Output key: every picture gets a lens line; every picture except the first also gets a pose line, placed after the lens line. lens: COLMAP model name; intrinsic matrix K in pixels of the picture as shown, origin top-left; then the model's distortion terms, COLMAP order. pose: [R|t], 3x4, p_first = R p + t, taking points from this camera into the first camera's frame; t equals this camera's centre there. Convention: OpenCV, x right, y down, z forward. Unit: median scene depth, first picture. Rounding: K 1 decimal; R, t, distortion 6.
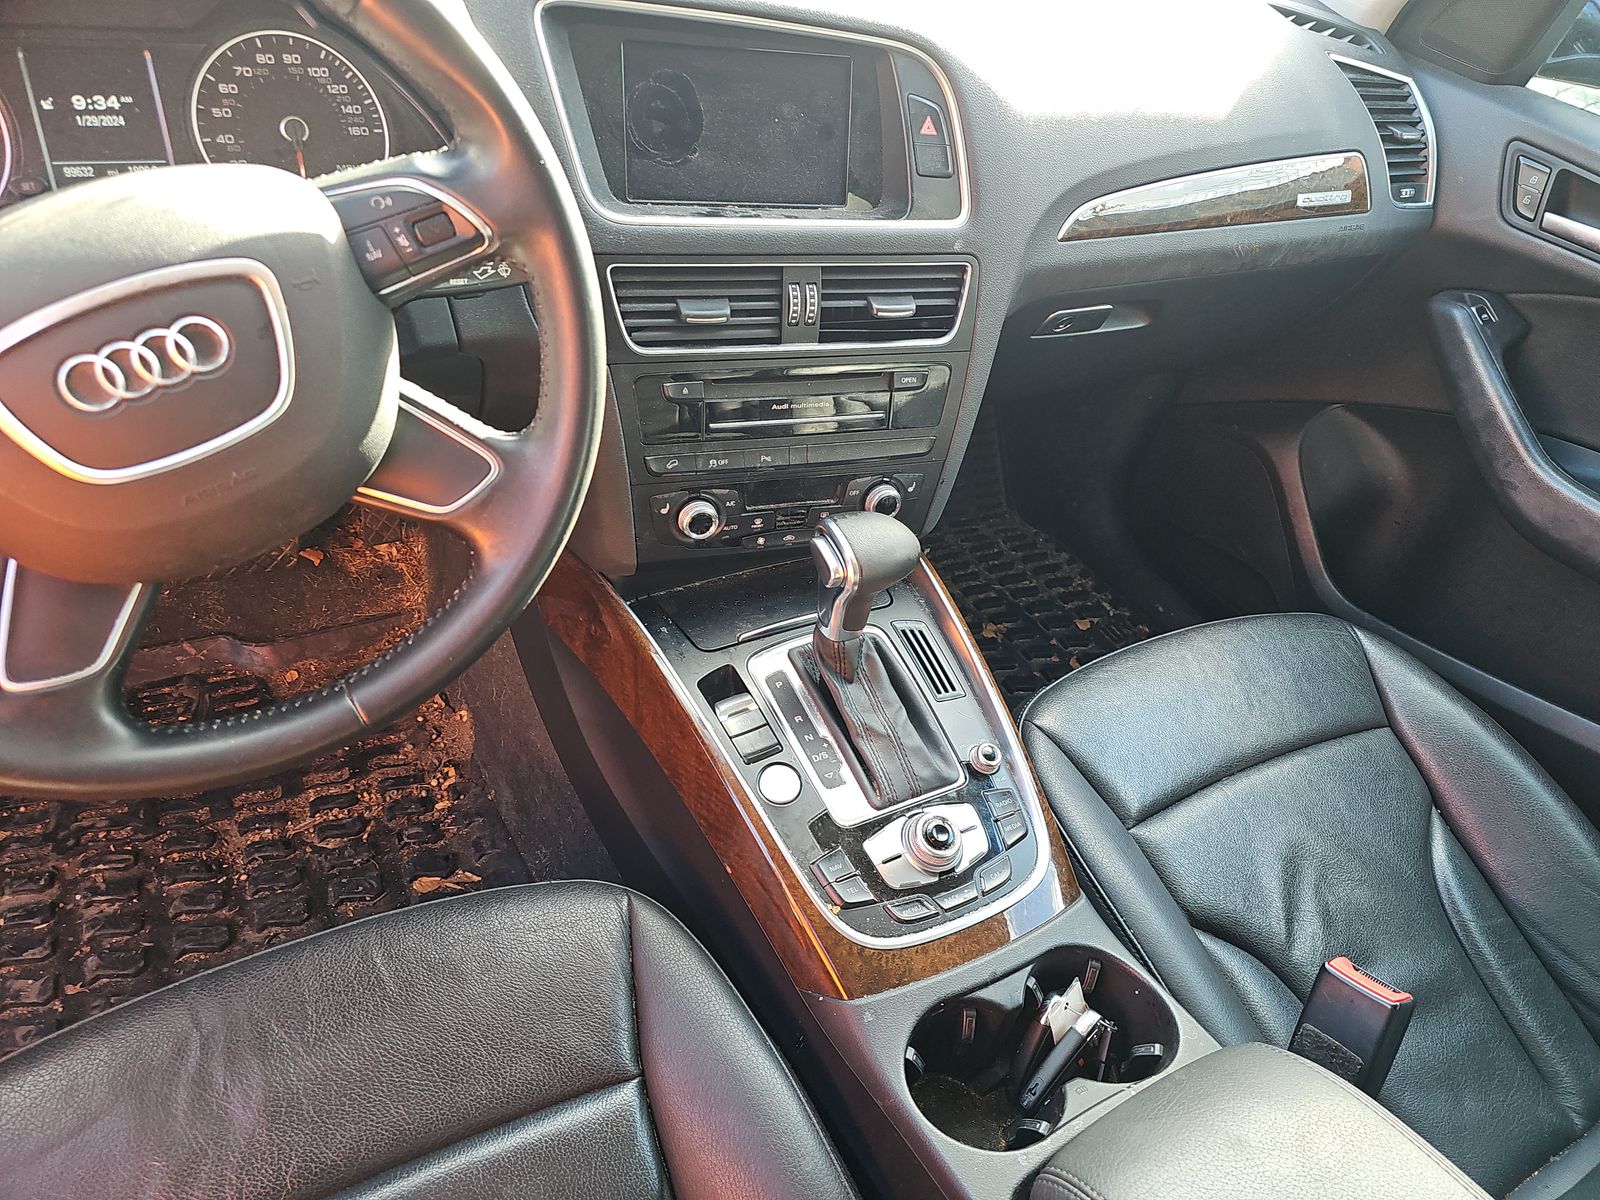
lens RADIAL K [[1137.3, 0, 858.8], [0, 1137.3, 628.9], [0, 0, 1]] dist [0.044089, -0.041471]
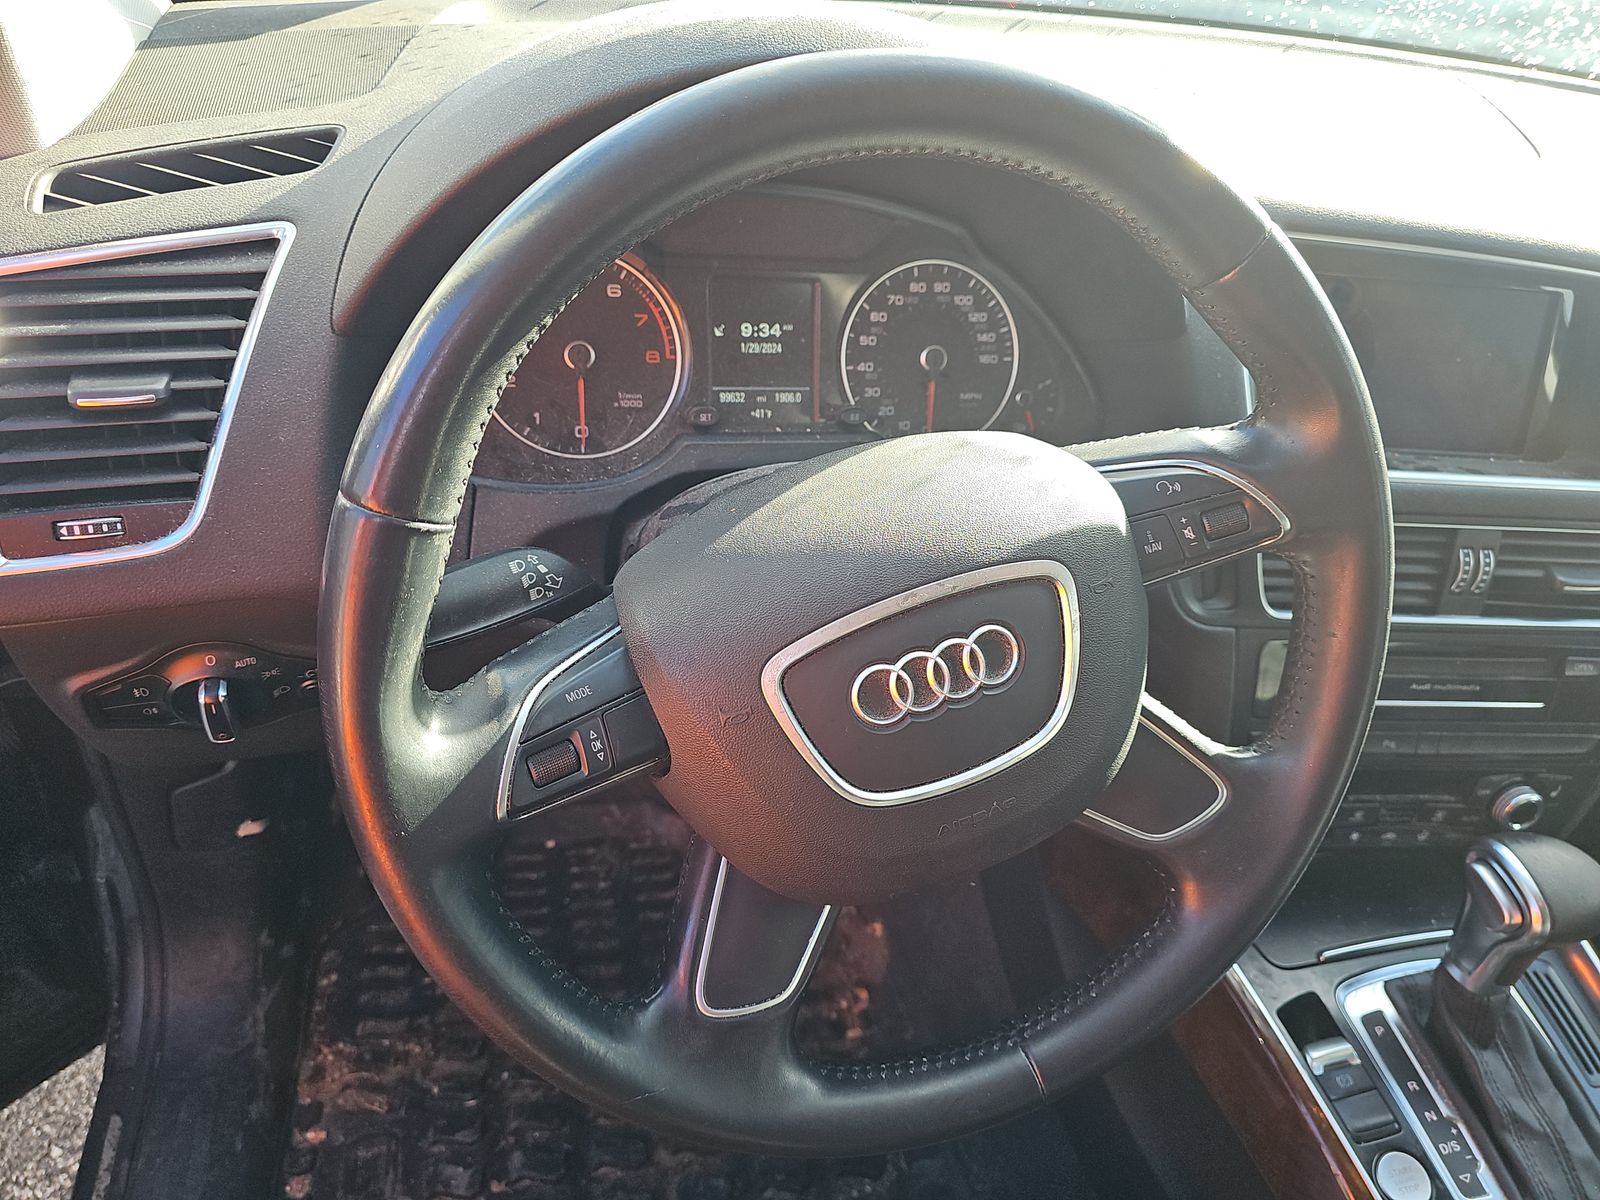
lens RADIAL K [[1195.6, 0, 842.1], [0, 1195.6, 624.4], [0, 0, 1]] dist [0.042139, -0.055237]
pose [[0.958125, 0.101233, -0.267858, -0.274476], [-0.137049, 0.983446, -0.118543, -0.092119], [0.251424, 0.150288, 0.956138, 0.073631]]
